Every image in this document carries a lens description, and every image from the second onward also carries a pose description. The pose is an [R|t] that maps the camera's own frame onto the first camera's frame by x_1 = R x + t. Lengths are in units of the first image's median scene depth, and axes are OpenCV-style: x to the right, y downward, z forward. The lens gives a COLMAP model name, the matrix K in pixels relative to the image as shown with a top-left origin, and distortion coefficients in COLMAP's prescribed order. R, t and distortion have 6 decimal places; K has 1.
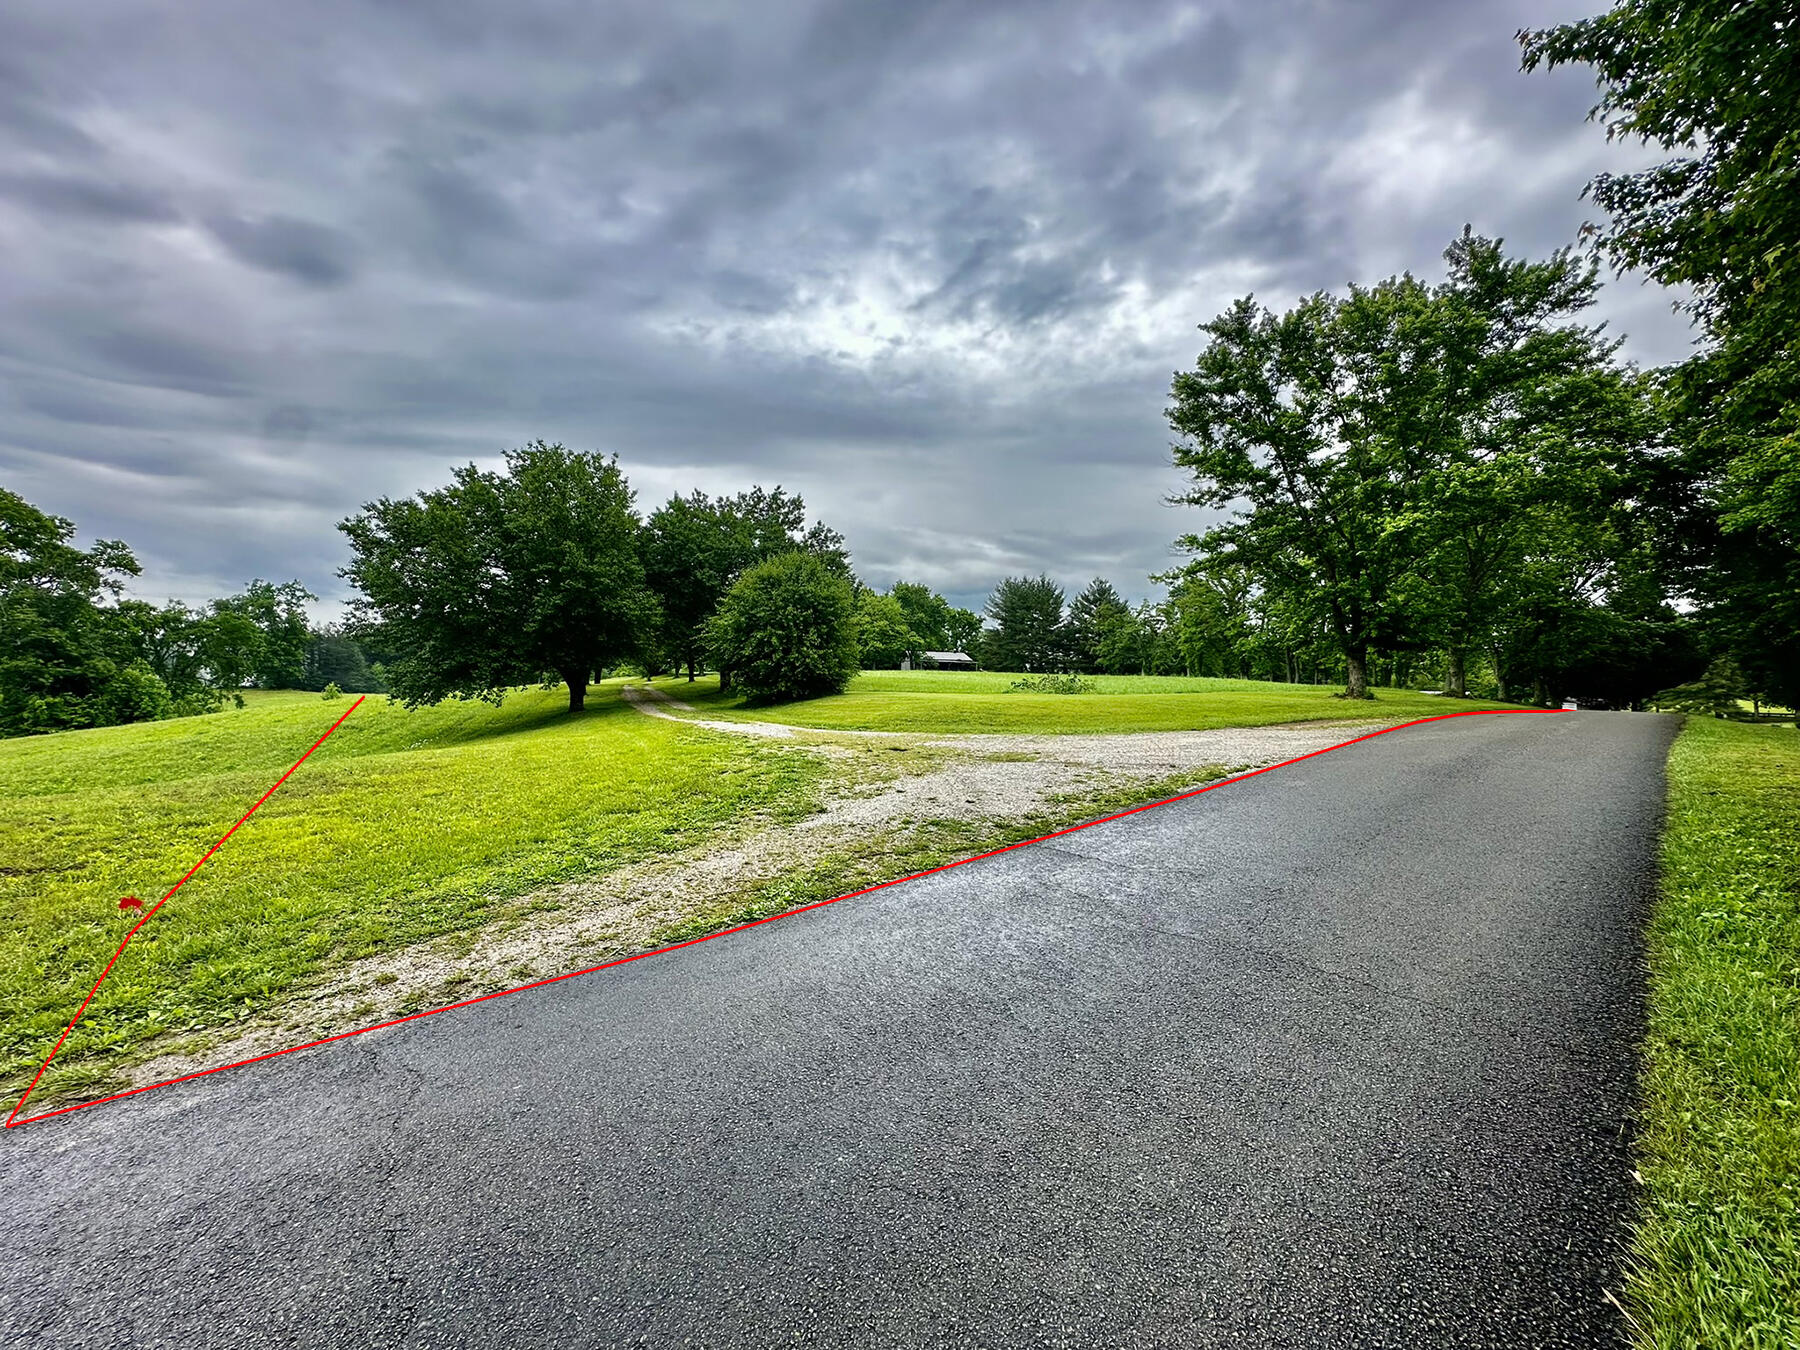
lens RADIAL K [[724.6, 0, 900.0], [0, 724.6, 675.0], [0, 0, 1]] dist [-0.000062, -0.000011]
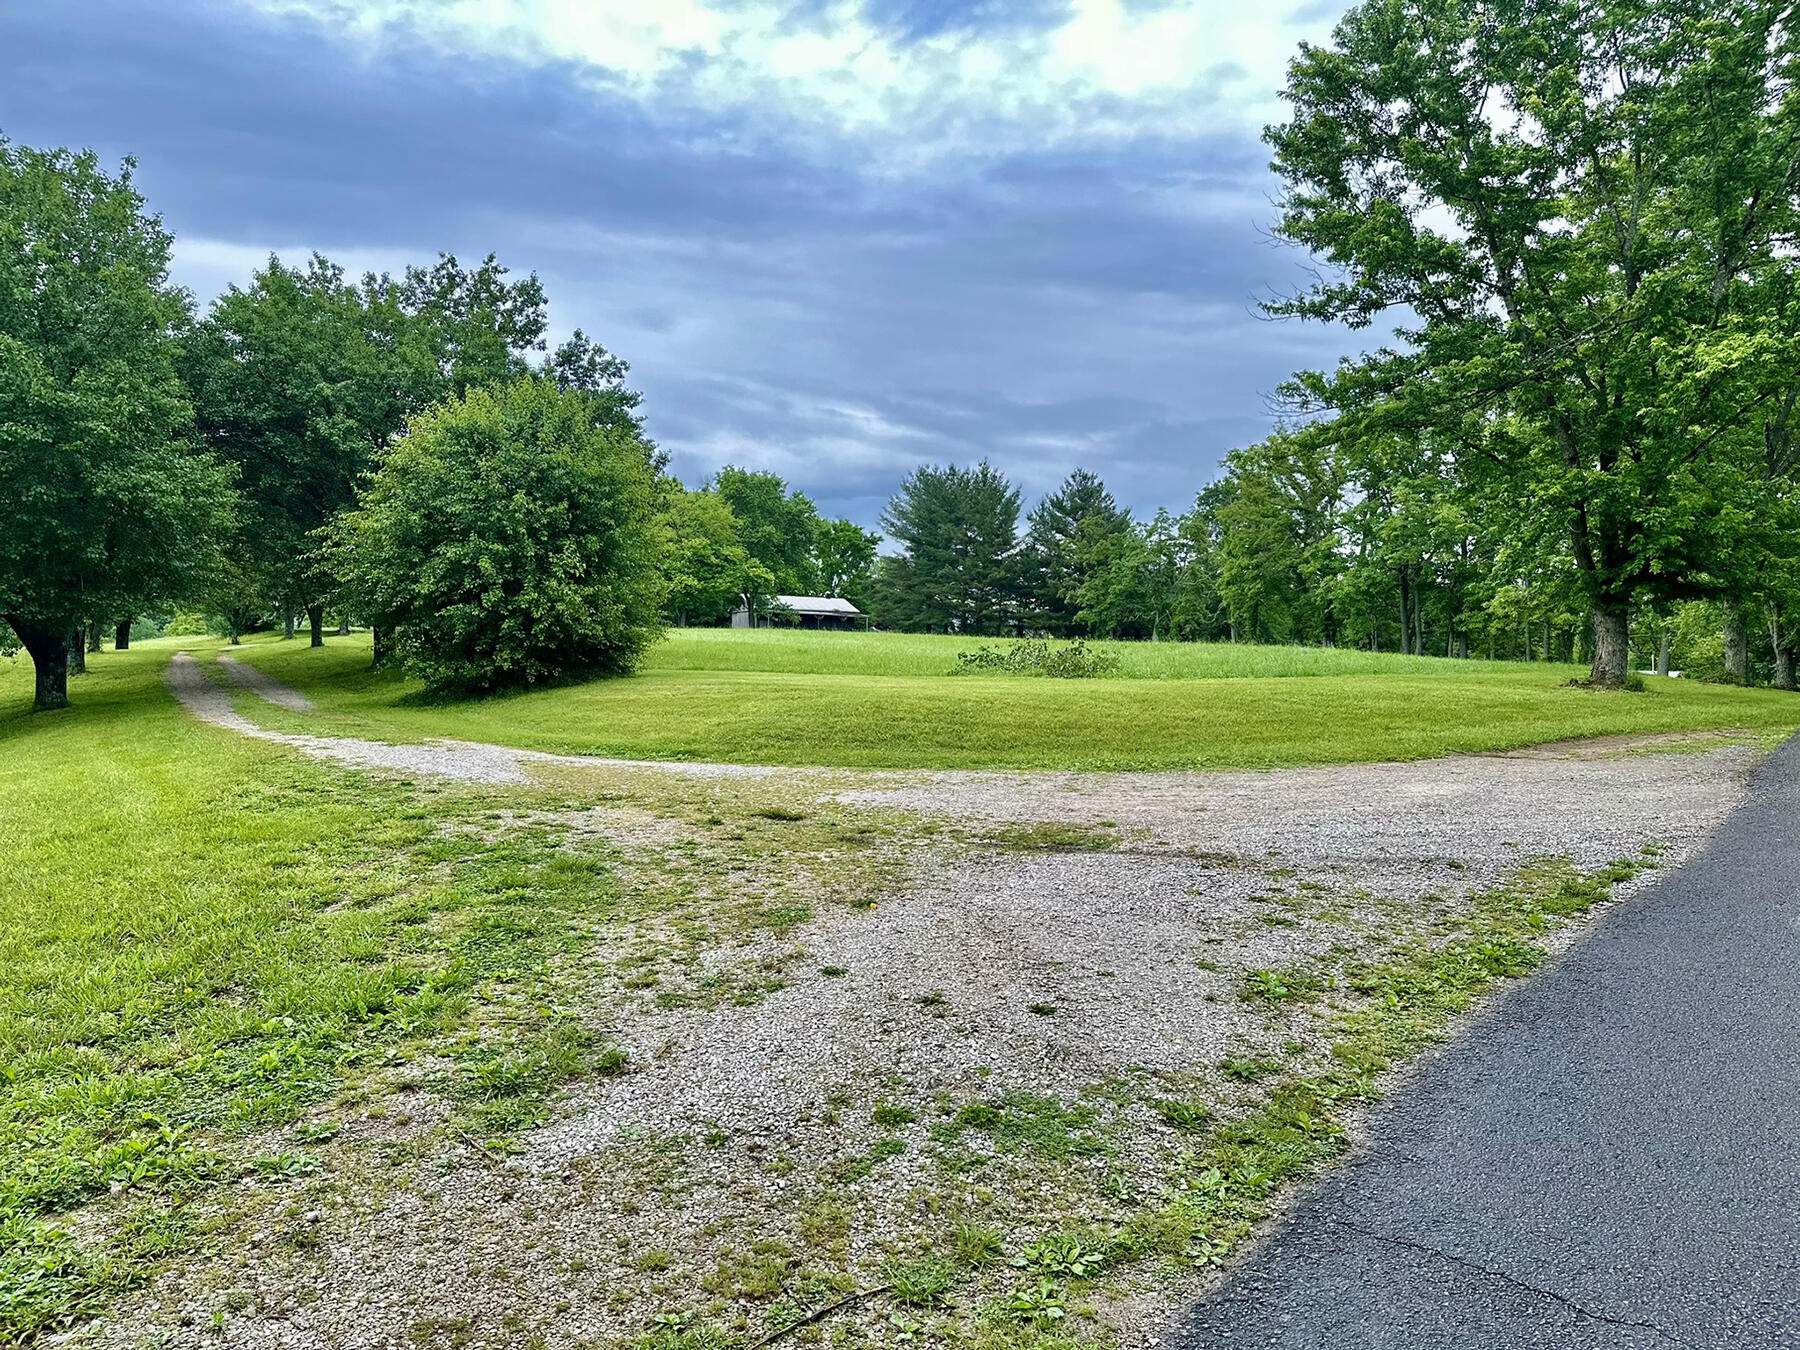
lens RADIAL K [[1237.2, 0, 908.6], [0, 1237.2, 705.5], [0, 0, 1]] dist [0.107618, -0.158350]
pose [[0.989122, -0.000558, 0.147098, -0.015652], [-0.007595, 0.998466, 0.054853, -0.001637], [-0.146903, -0.055374, 0.987600, 0.116081]]
